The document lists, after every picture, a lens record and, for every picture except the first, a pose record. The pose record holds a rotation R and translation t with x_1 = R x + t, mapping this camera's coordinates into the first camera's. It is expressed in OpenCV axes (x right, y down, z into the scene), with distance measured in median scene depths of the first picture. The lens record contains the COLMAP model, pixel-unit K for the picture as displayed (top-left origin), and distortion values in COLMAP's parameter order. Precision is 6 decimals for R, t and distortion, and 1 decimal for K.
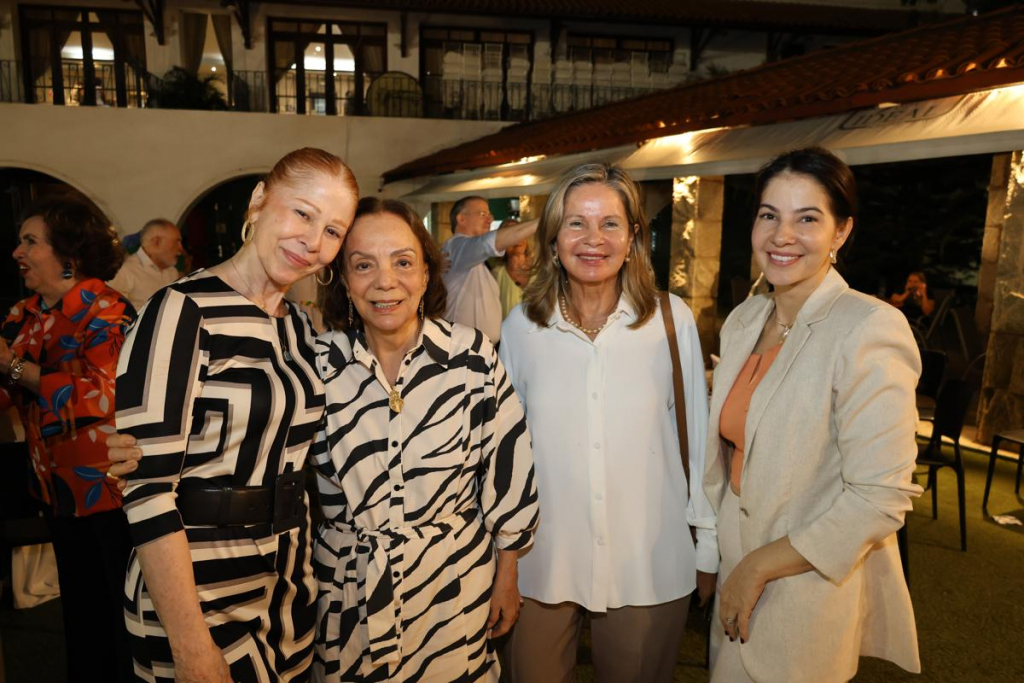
lens RADIAL K [[690.7, 0, 512.0], [0, 690.7, 341.5], [0, 0, 1]] dist [-0.002606, -0.004249]
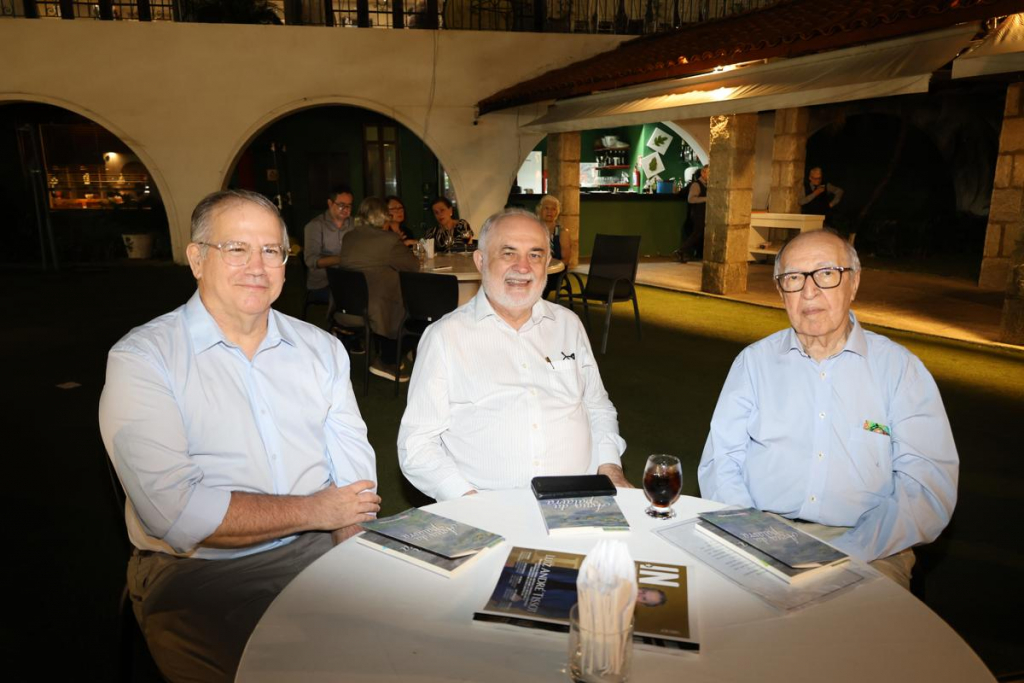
lens RADIAL K [[690.7, 0, 512.0], [0, 690.7, 341.5], [0, 0, 1]] dist [-0.002606, -0.004249]
pose [[0.999652, -0.022441, 0.013874, -0.162453], [0.021443, 0.997435, 0.068297, -0.014887], [-0.015371, -0.067976, 0.997569, 0.161897]]
